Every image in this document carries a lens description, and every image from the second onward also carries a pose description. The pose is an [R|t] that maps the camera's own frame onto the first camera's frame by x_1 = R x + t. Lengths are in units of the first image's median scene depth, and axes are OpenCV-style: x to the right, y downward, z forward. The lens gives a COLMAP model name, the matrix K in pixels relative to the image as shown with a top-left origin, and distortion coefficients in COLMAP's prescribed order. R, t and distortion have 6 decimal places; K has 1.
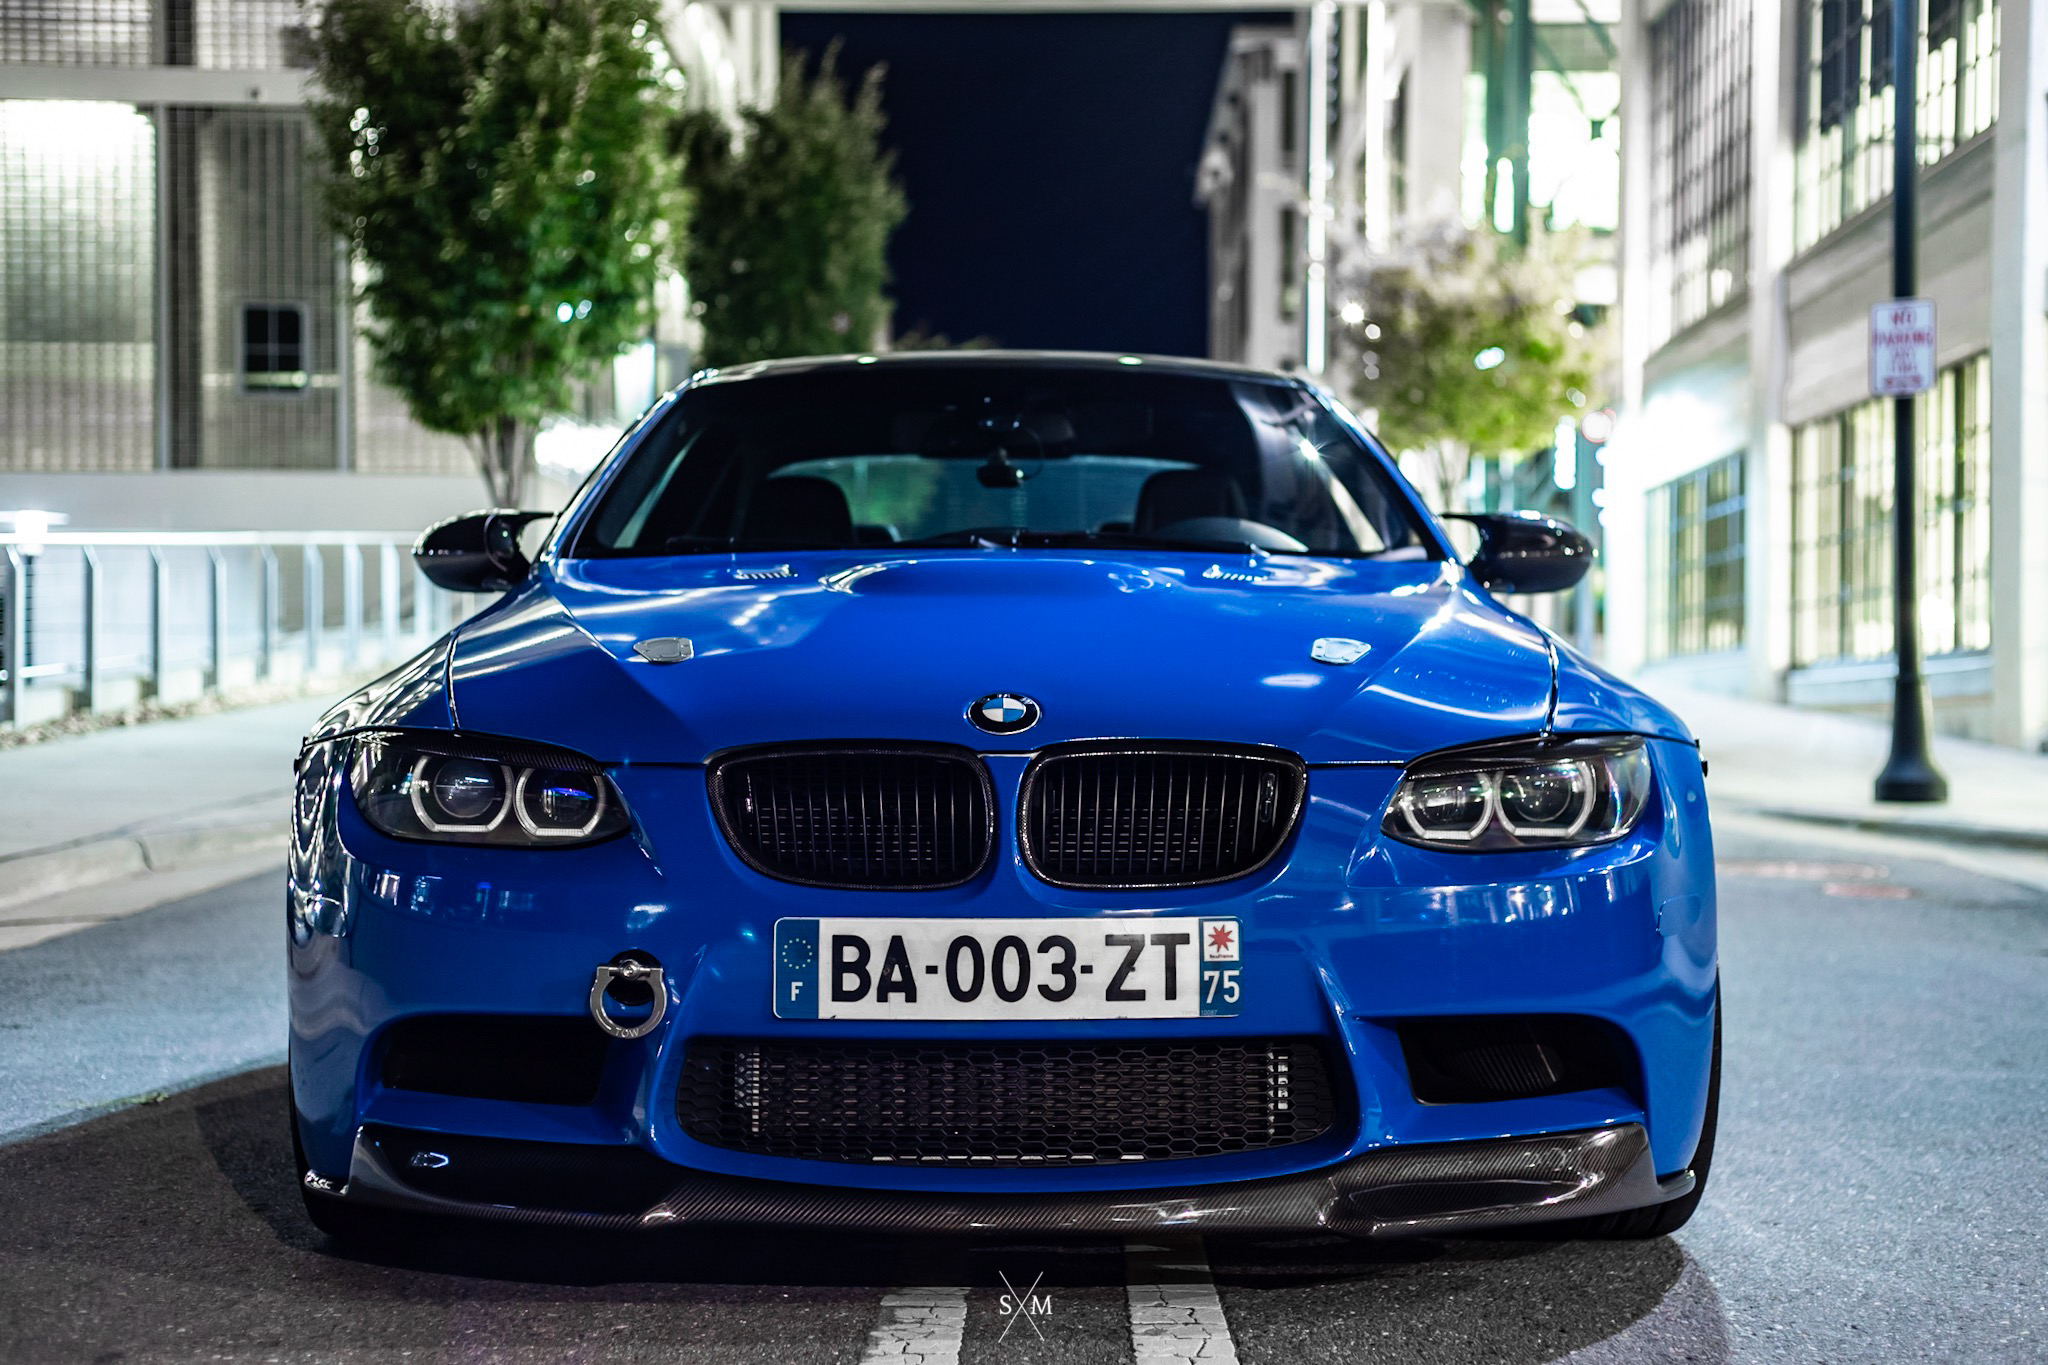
lens RADIAL K [[2981.6, 0, 1031.6], [0, 2981.6, 695.0], [0, 0, 1]] dist [0.166314, 0.000000]
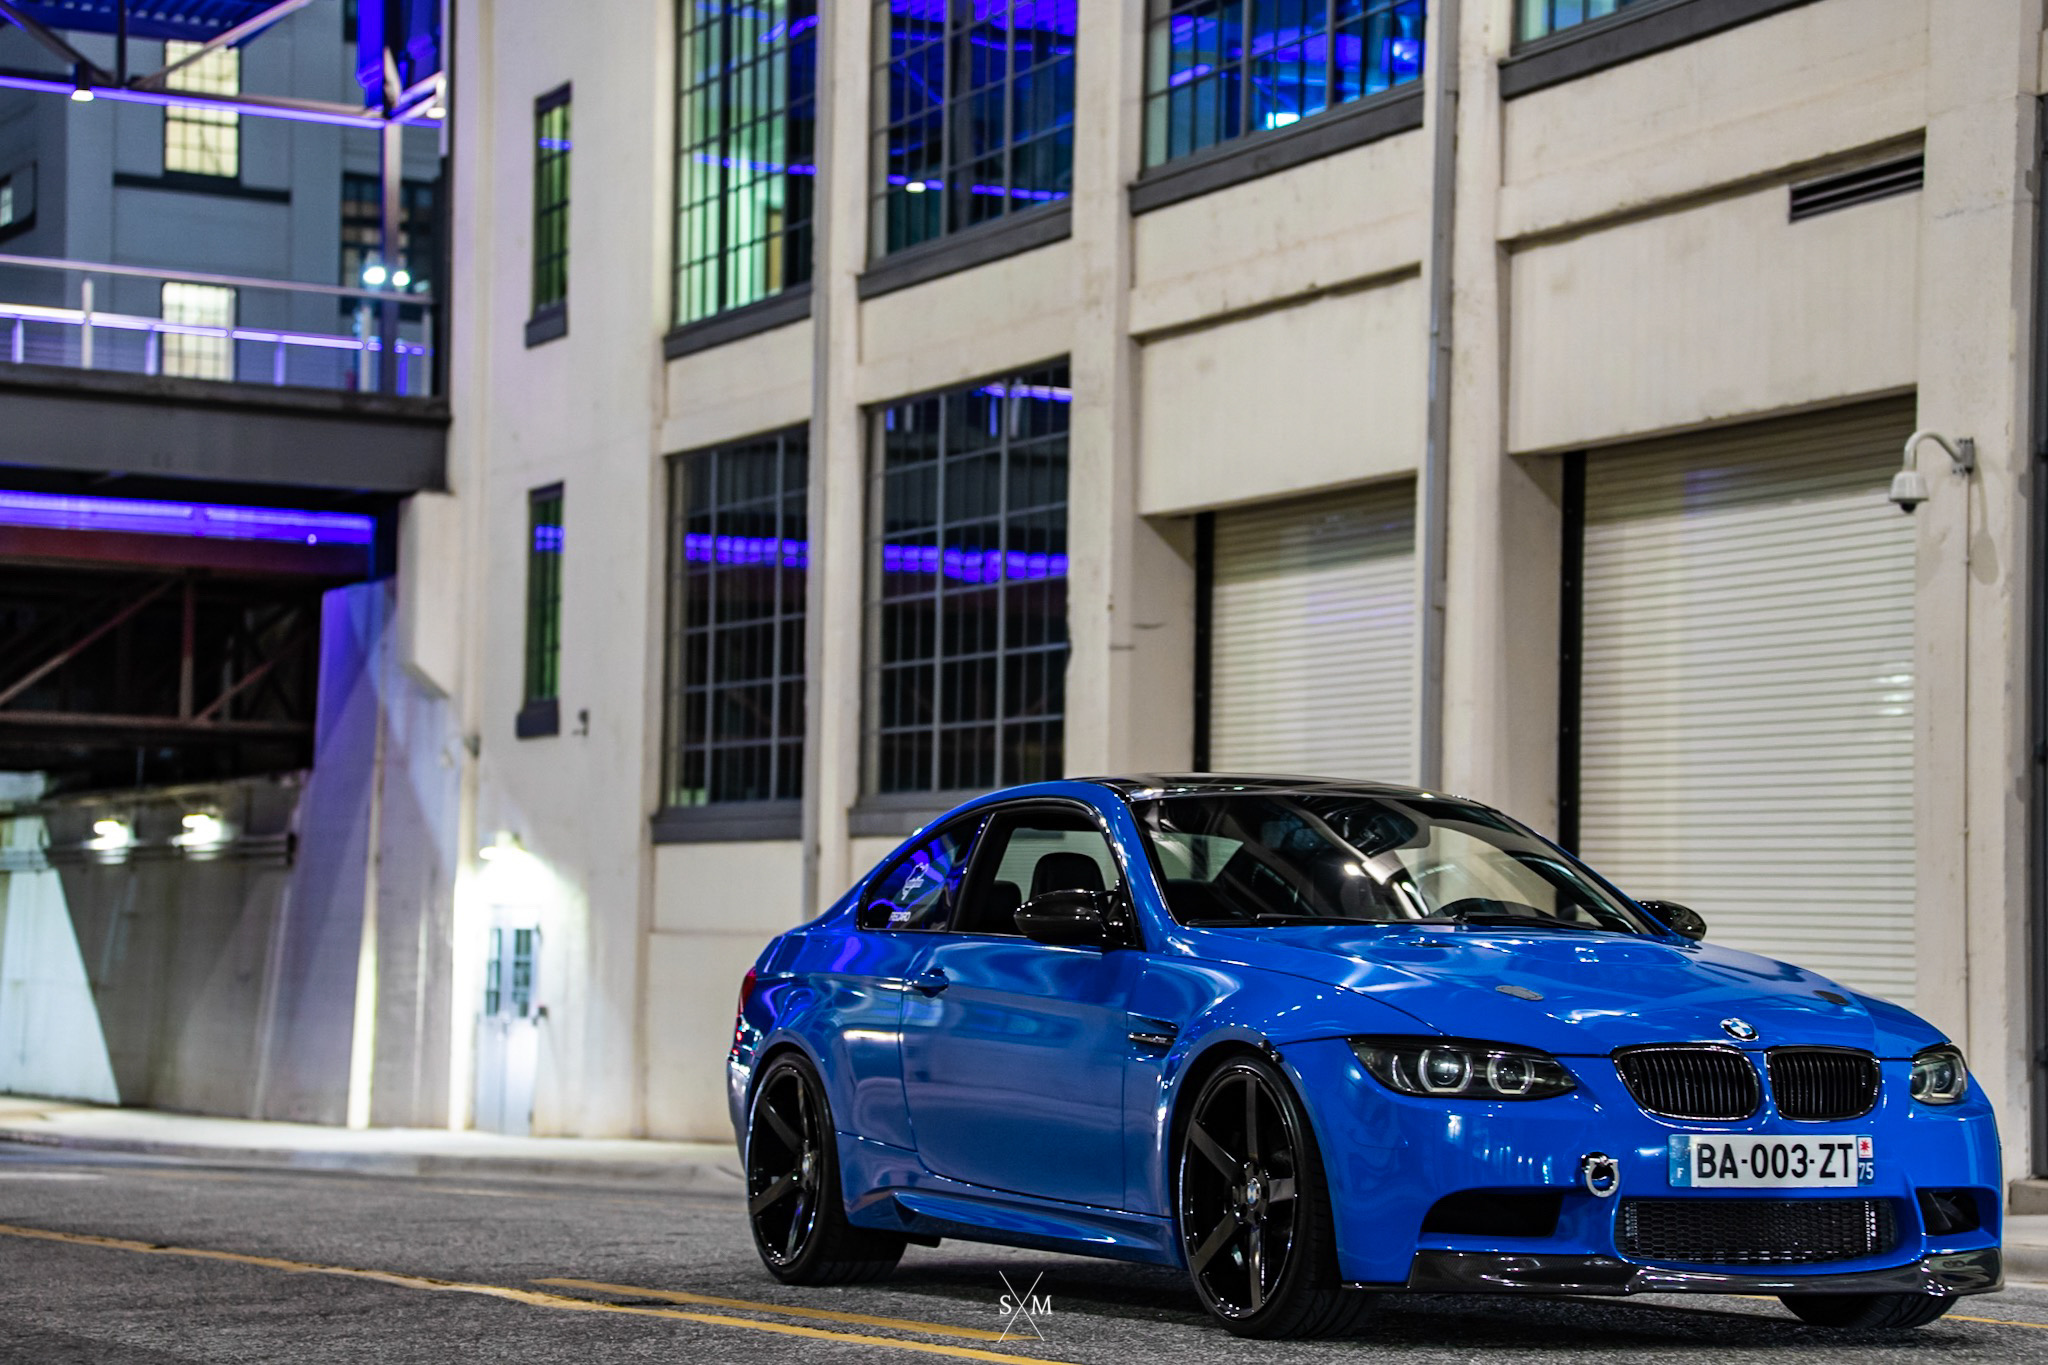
lens RADIAL K [[4291.4, 0, 1026.9], [0, 4291.4, 679.0], [0, 0, 1]] dist [0.527797, 0.000000]
pose [[0.904483, 0.033668, 0.425180, -1.688972], [-0.009197, 0.998187, -0.059477, -0.048807], [-0.426411, 0.049886, 0.903153, -1.409407]]
